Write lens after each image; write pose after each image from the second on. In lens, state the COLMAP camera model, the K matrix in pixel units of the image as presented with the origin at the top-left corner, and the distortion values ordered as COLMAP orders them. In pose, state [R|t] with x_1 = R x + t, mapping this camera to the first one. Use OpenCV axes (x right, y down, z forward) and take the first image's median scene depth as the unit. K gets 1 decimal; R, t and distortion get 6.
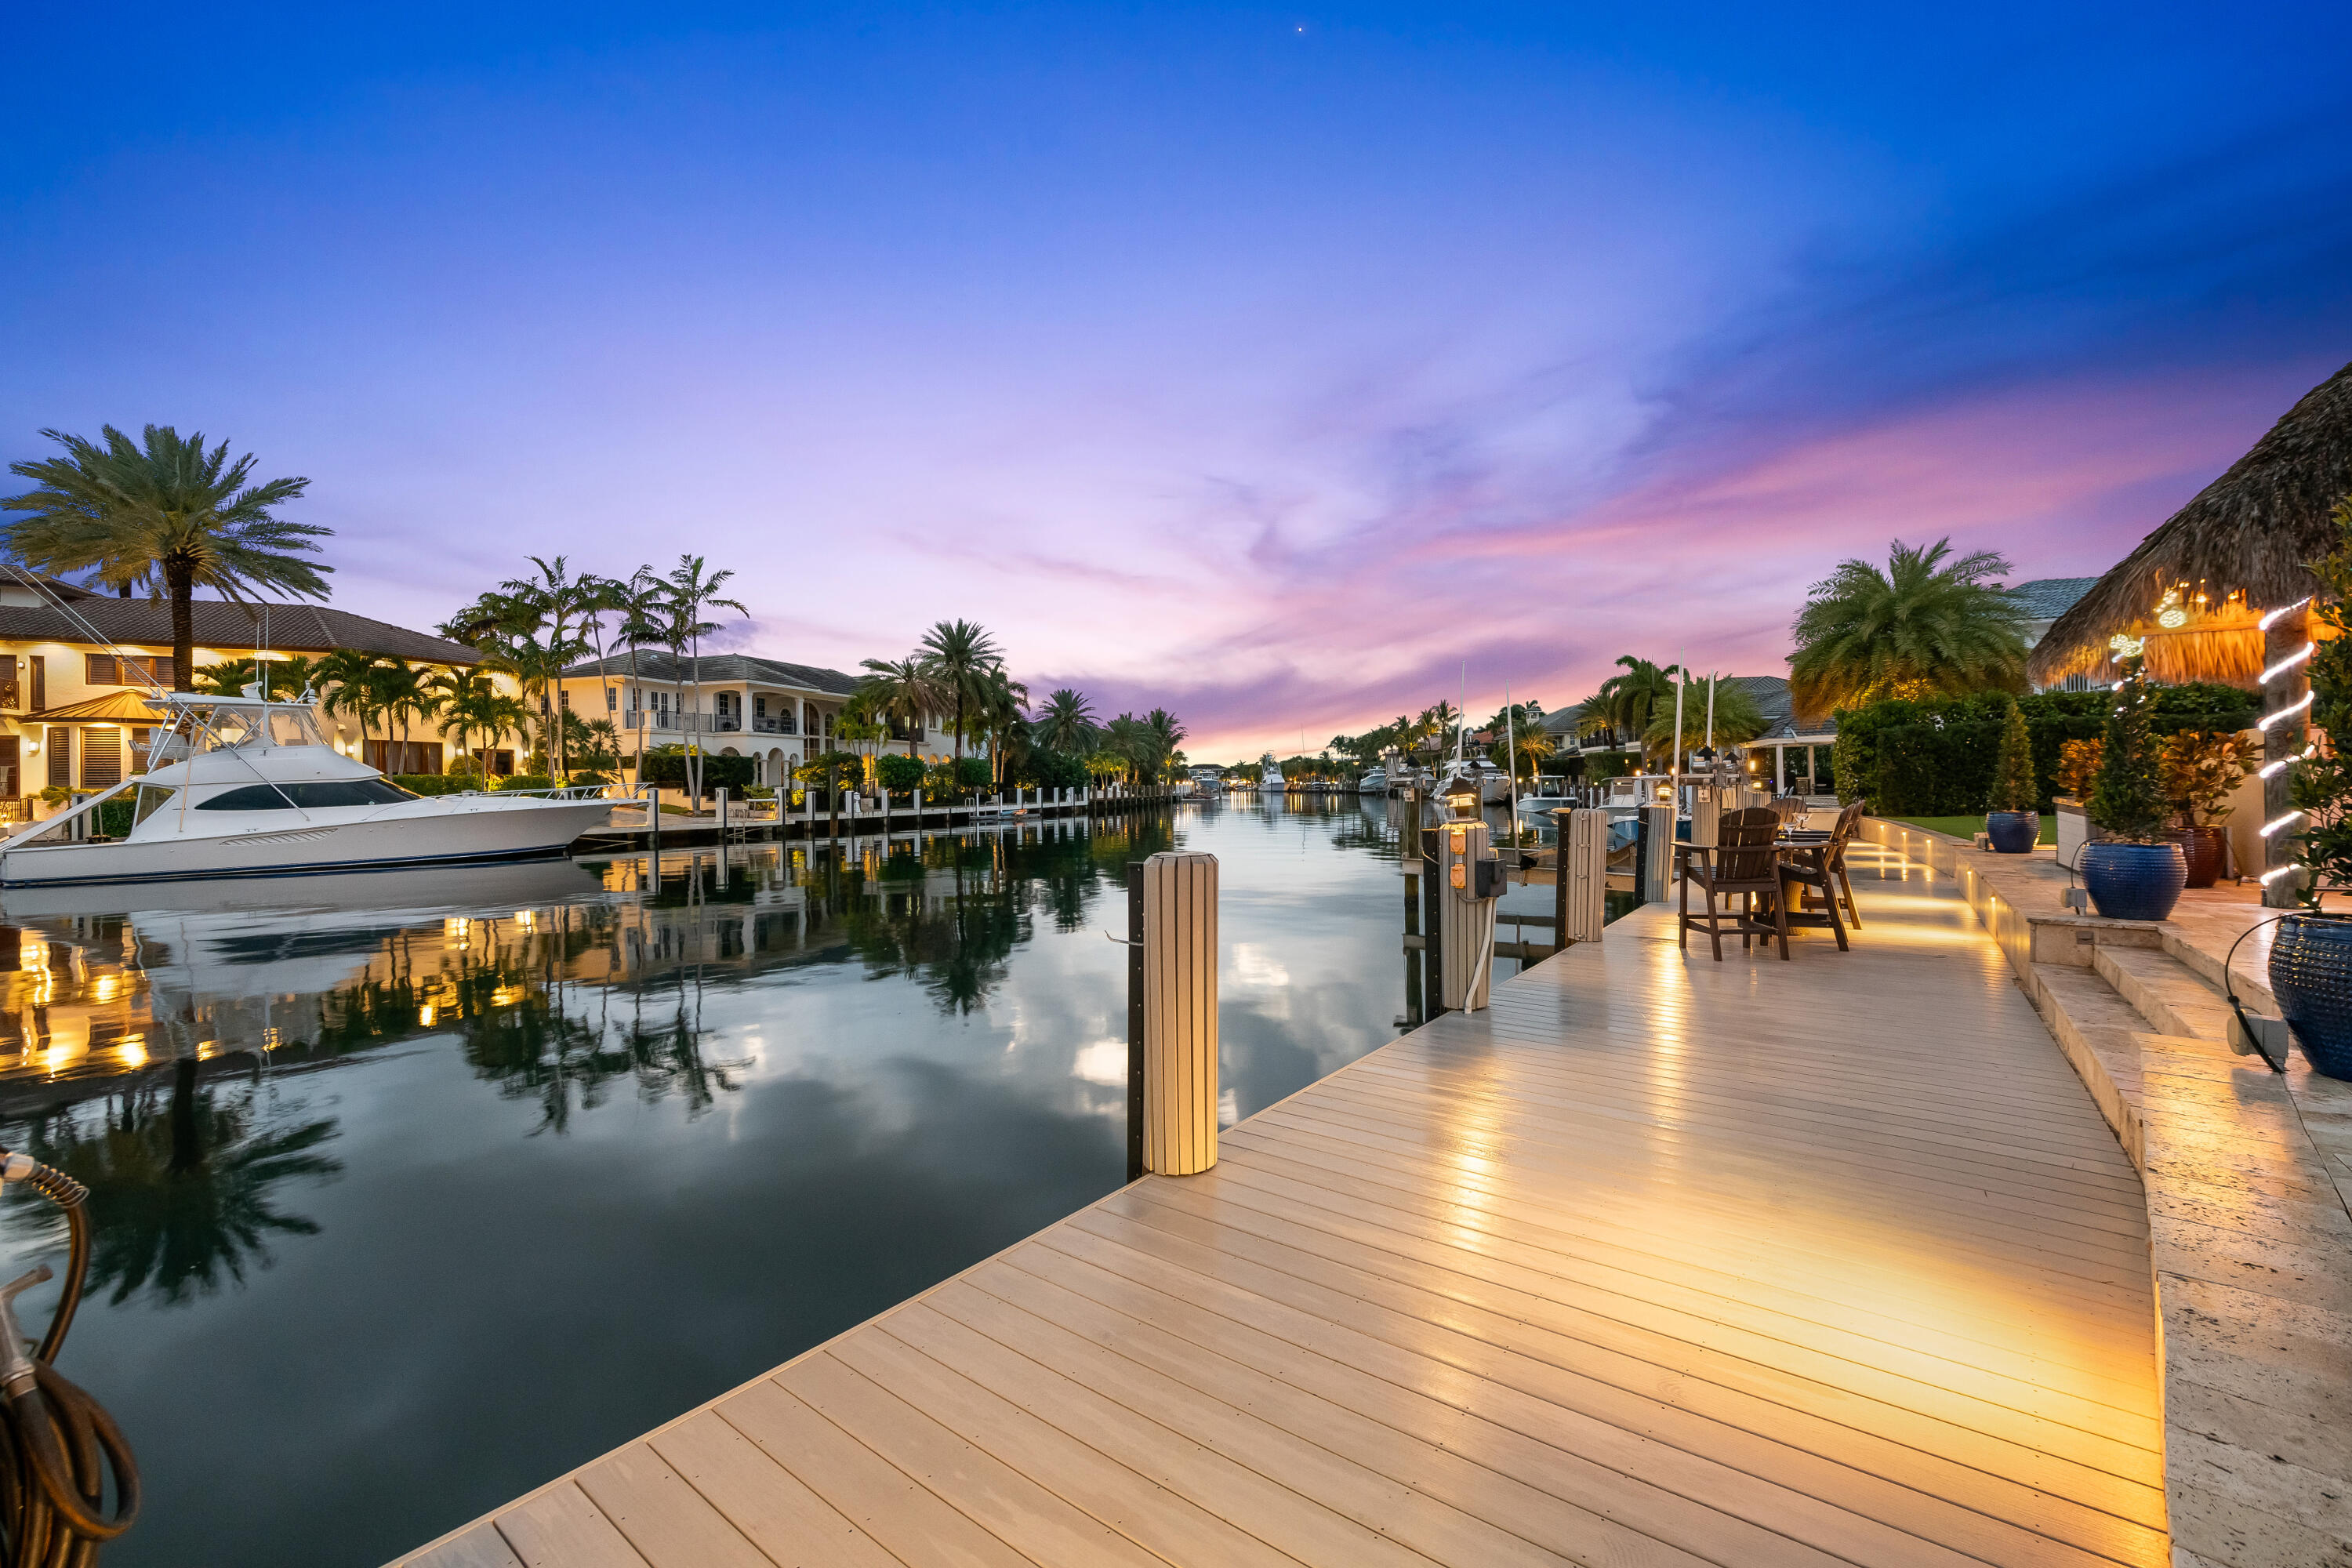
lens RADIAL K [[922.1, 0, 1187.5], [0, 922.1, 786.7], [0, 0, 1]] dist [0.000463, -0.004572]
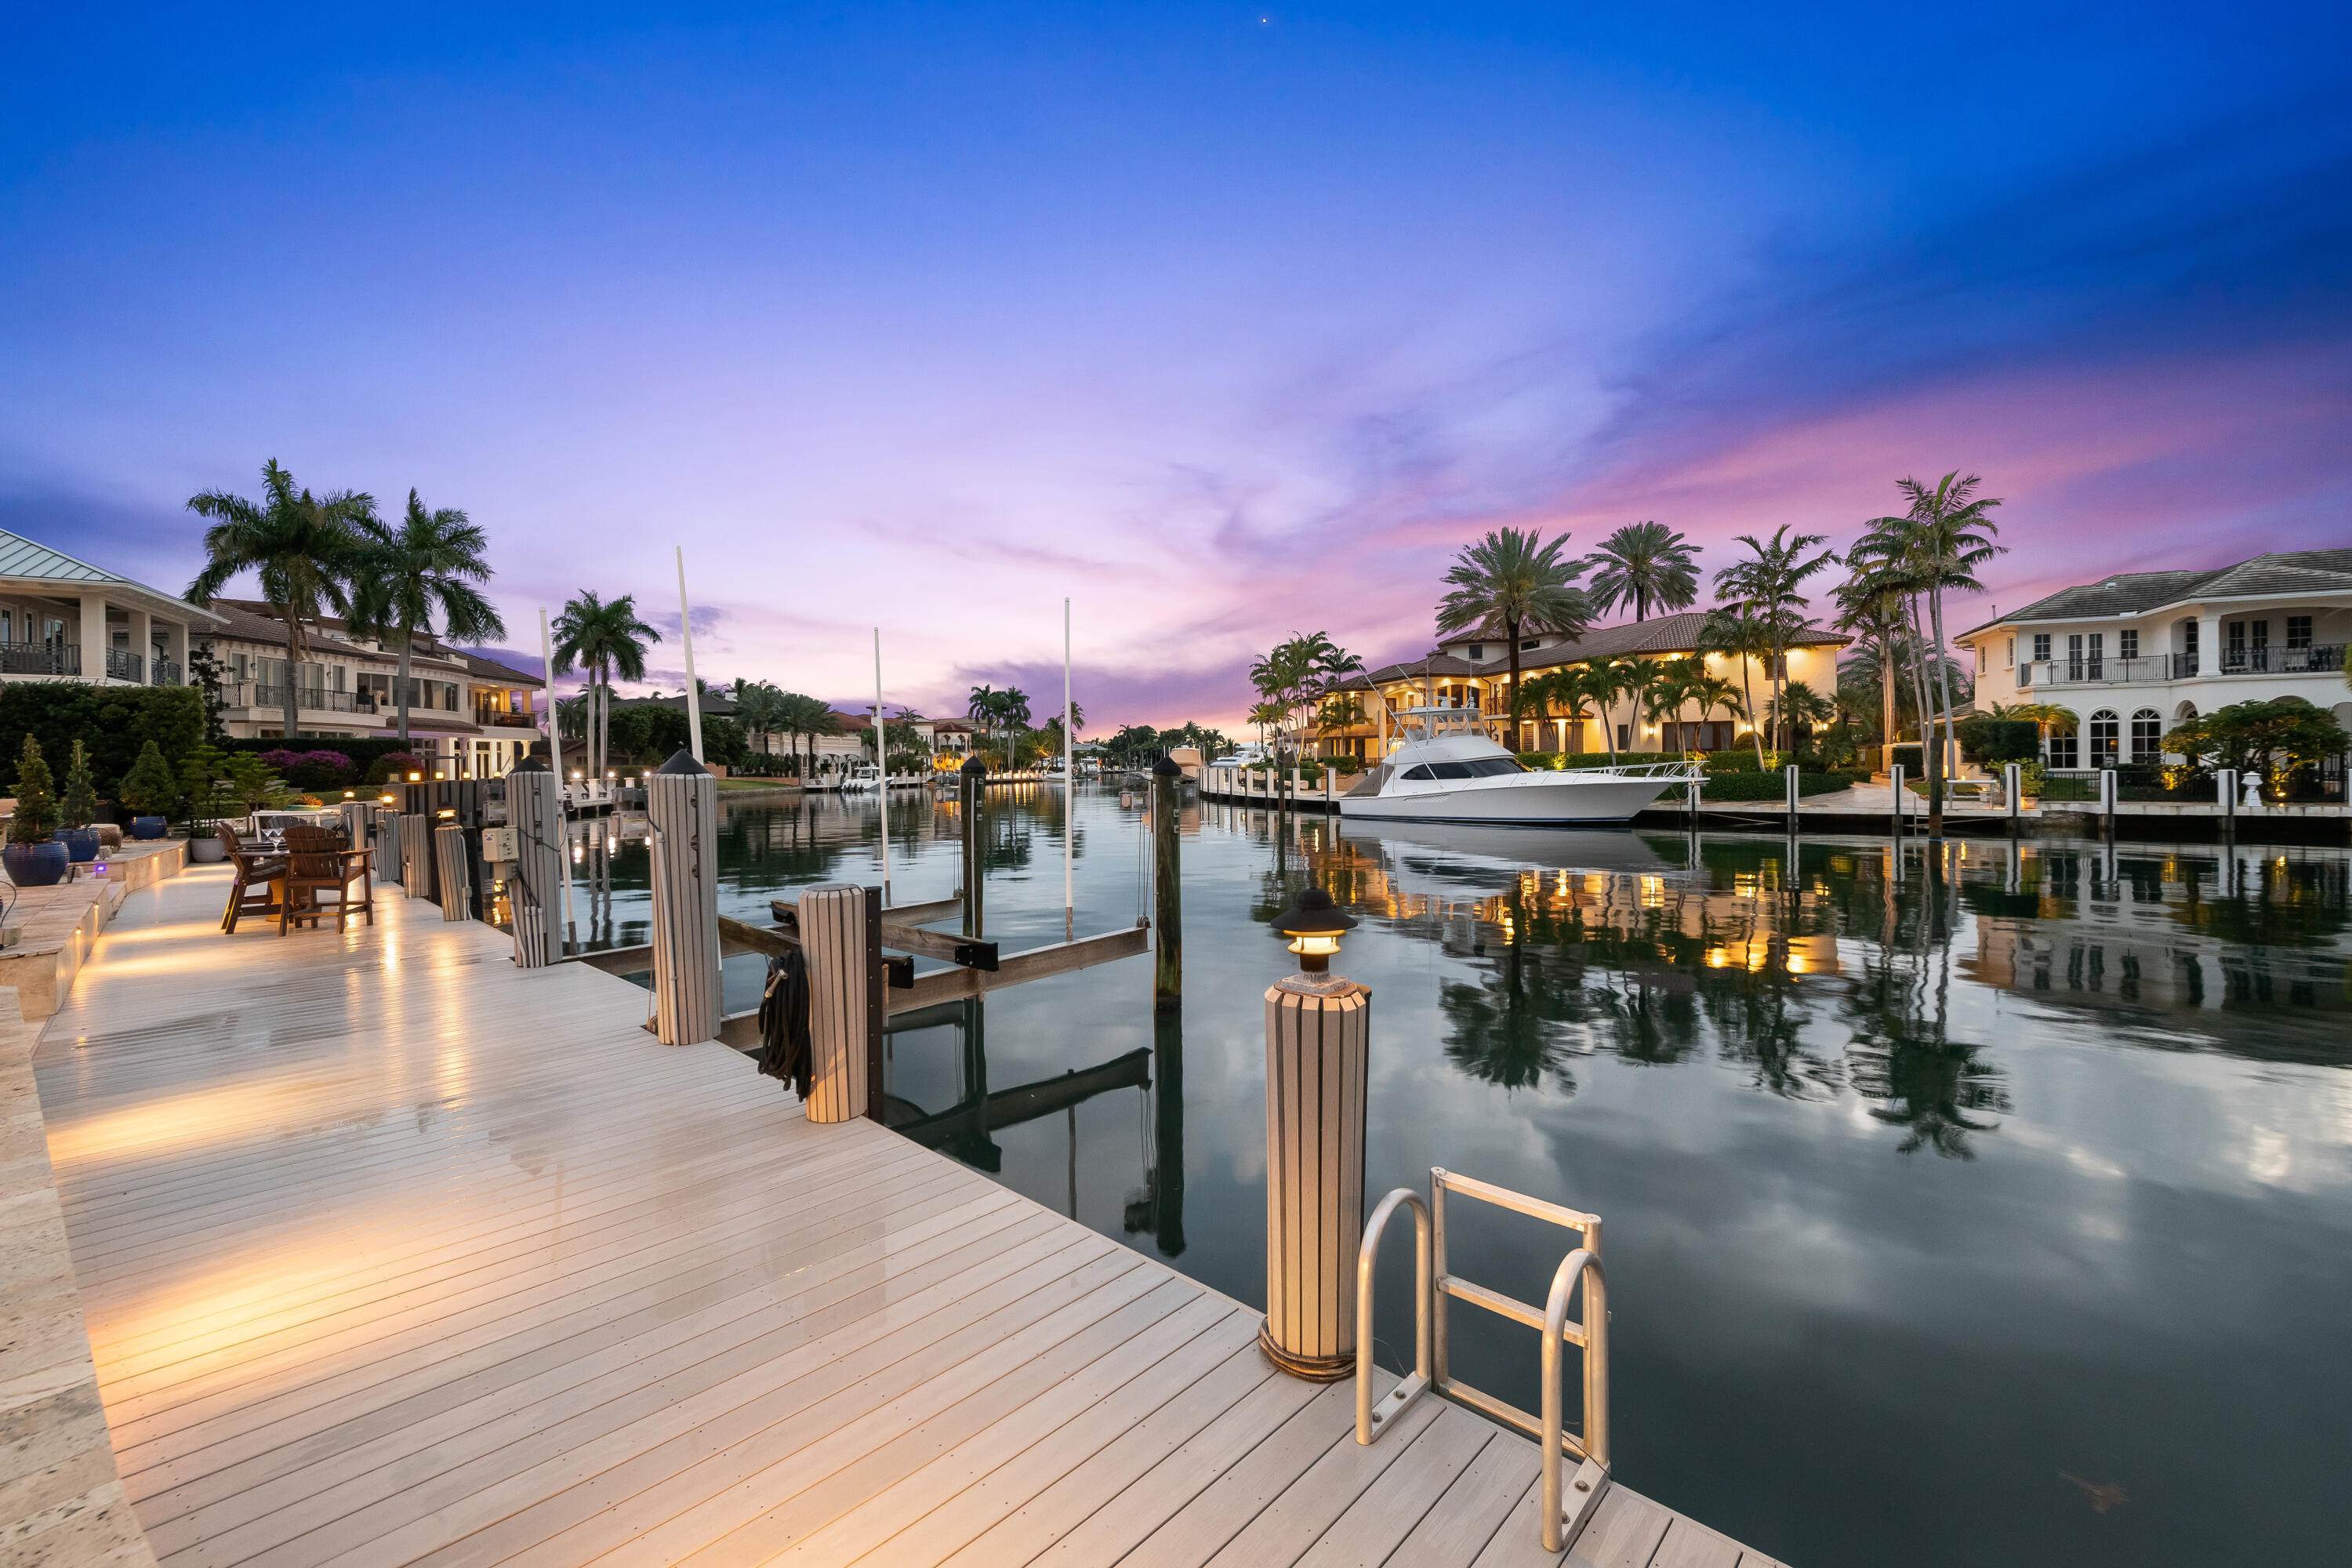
lens RADIAL K [[922.1, 0, 1187.5], [0, 922.1, 786.7], [0, 0, 1]] dist [0.000463, -0.004572]
pose [[-0.112042, 0.031357, -0.993209, 0.321985], [0.006300, 0.999504, 0.030845, -0.007179], [0.993684, -0.002801, -0.112184, 0.436109]]
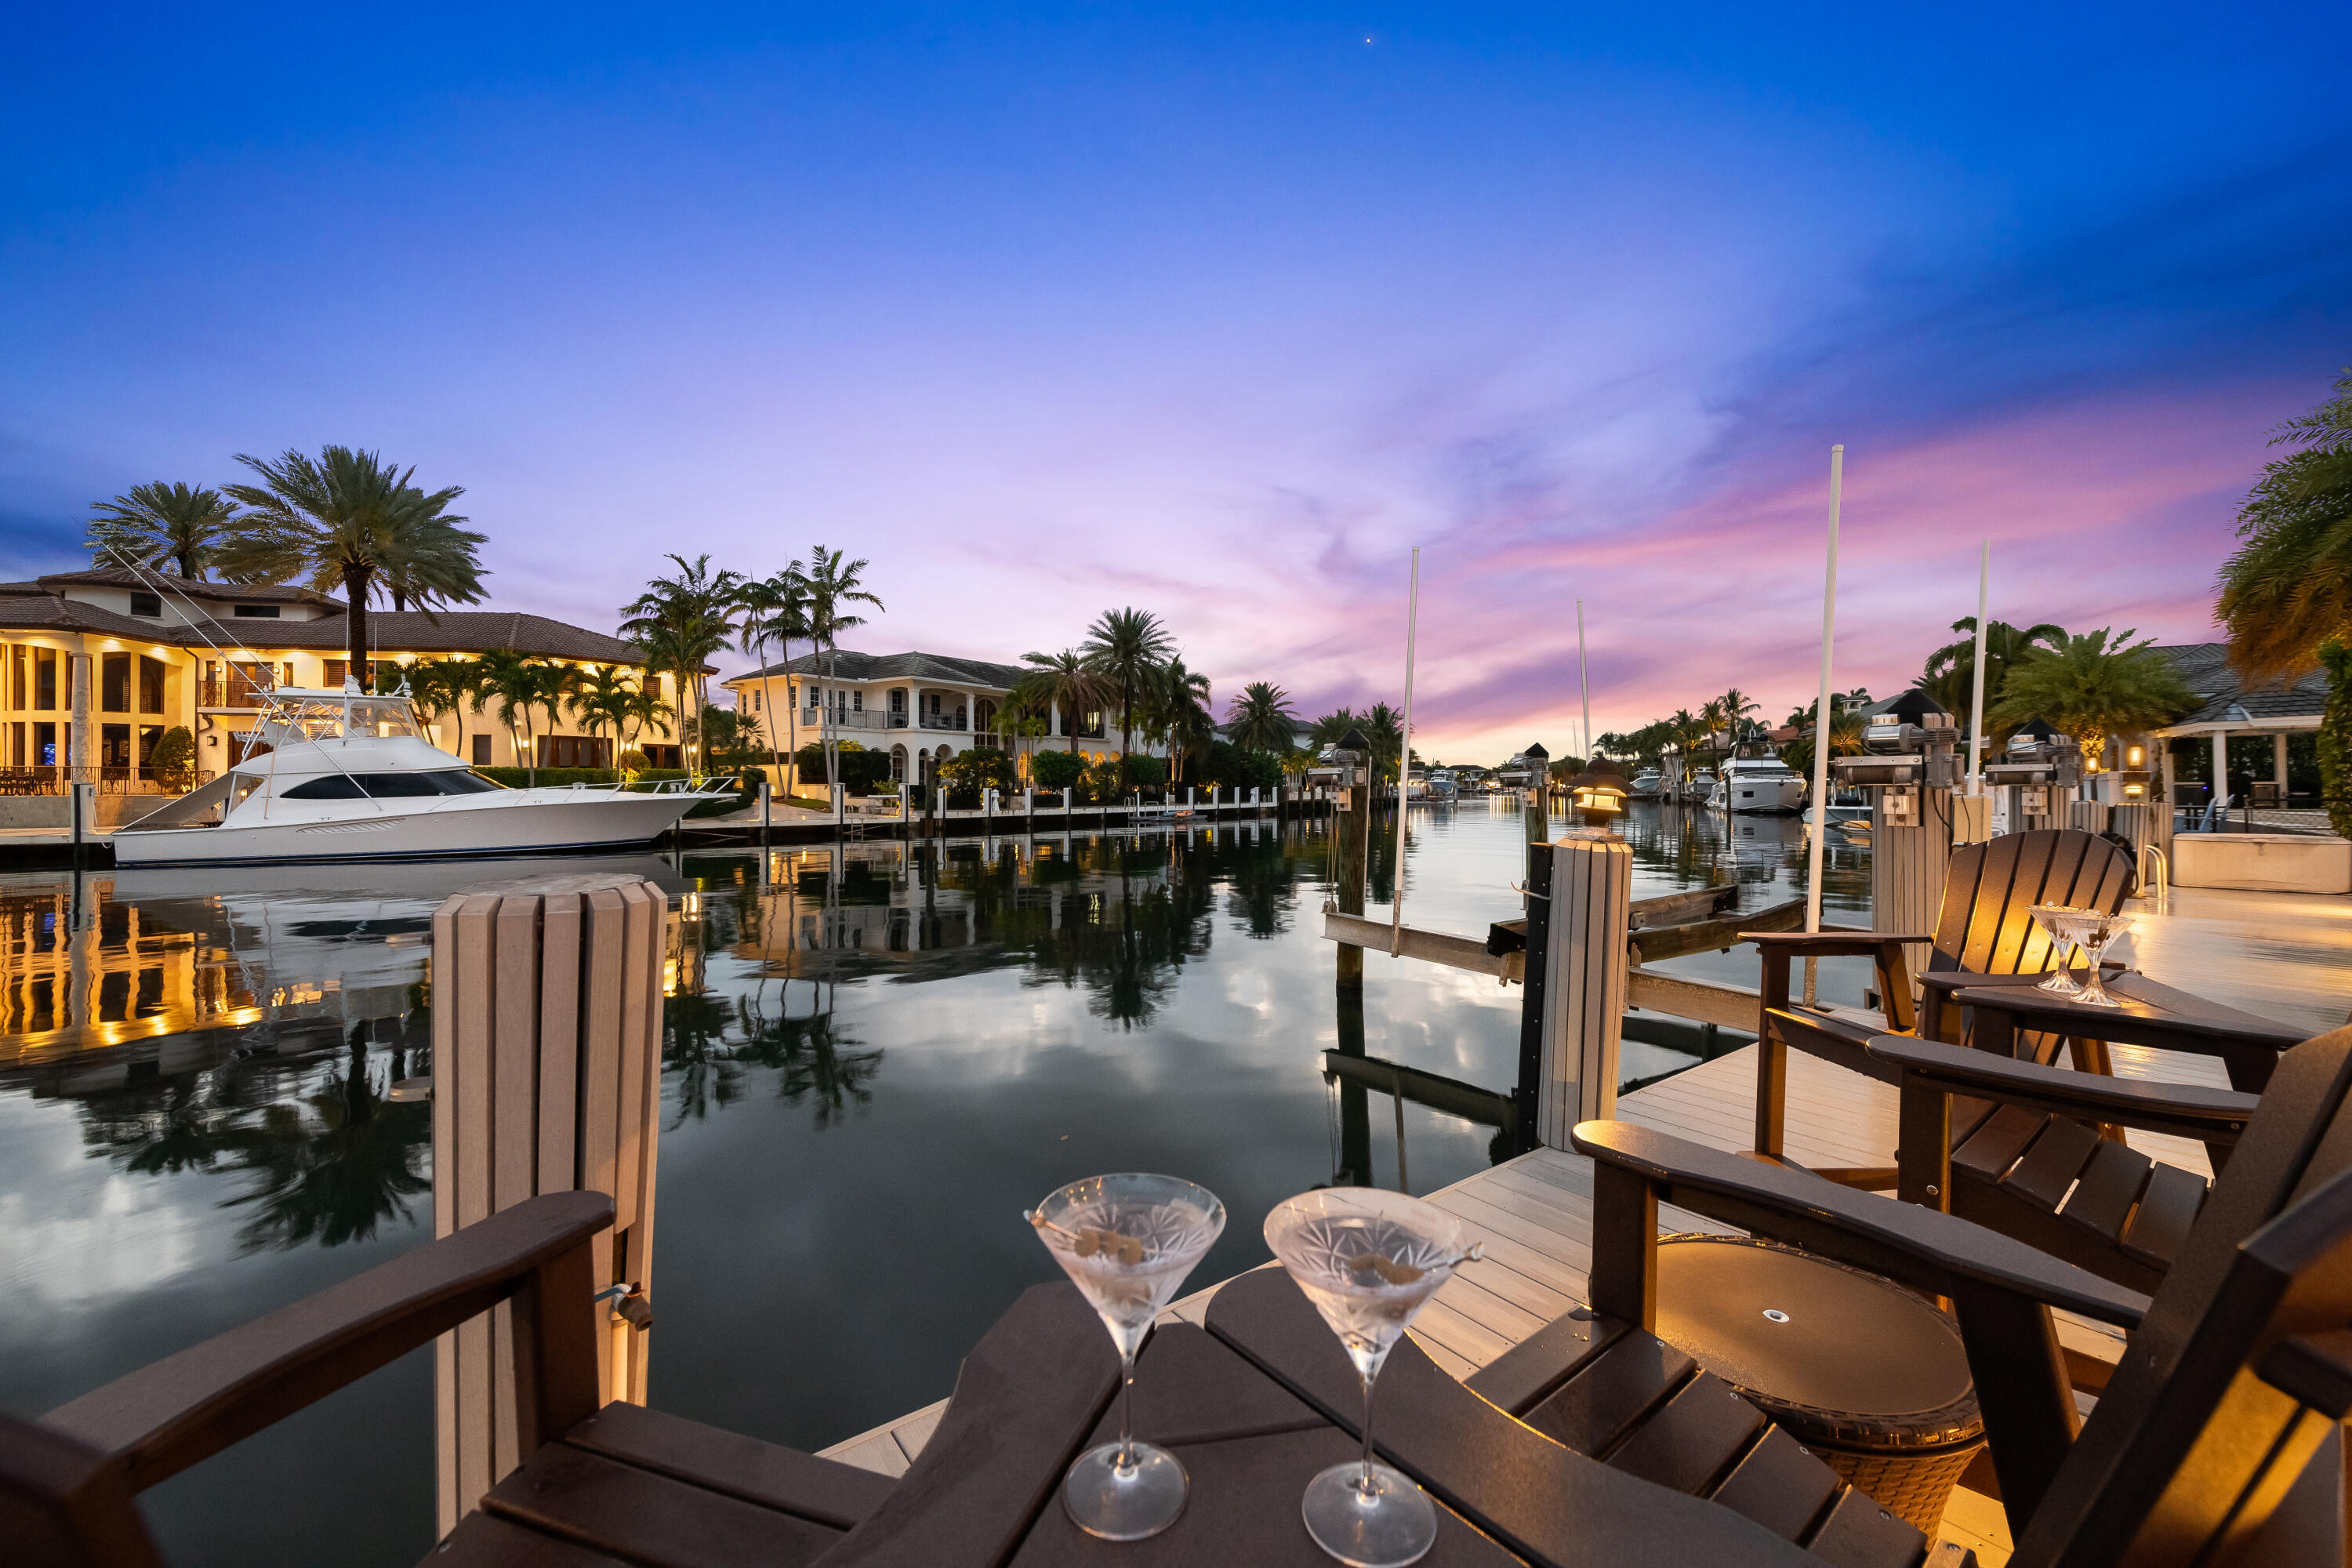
lens RADIAL K [[922.1, 0, 1187.5], [0, 922.1, 786.7], [0, 0, 1]] dist [0.000463, -0.004572]
pose [[0.959973, 0.009649, -0.279927, 0.109510], [-0.009906, 0.999951, 0.000495, 0.000697], [0.279918, 0.002298, 0.960021, 0.153652]]
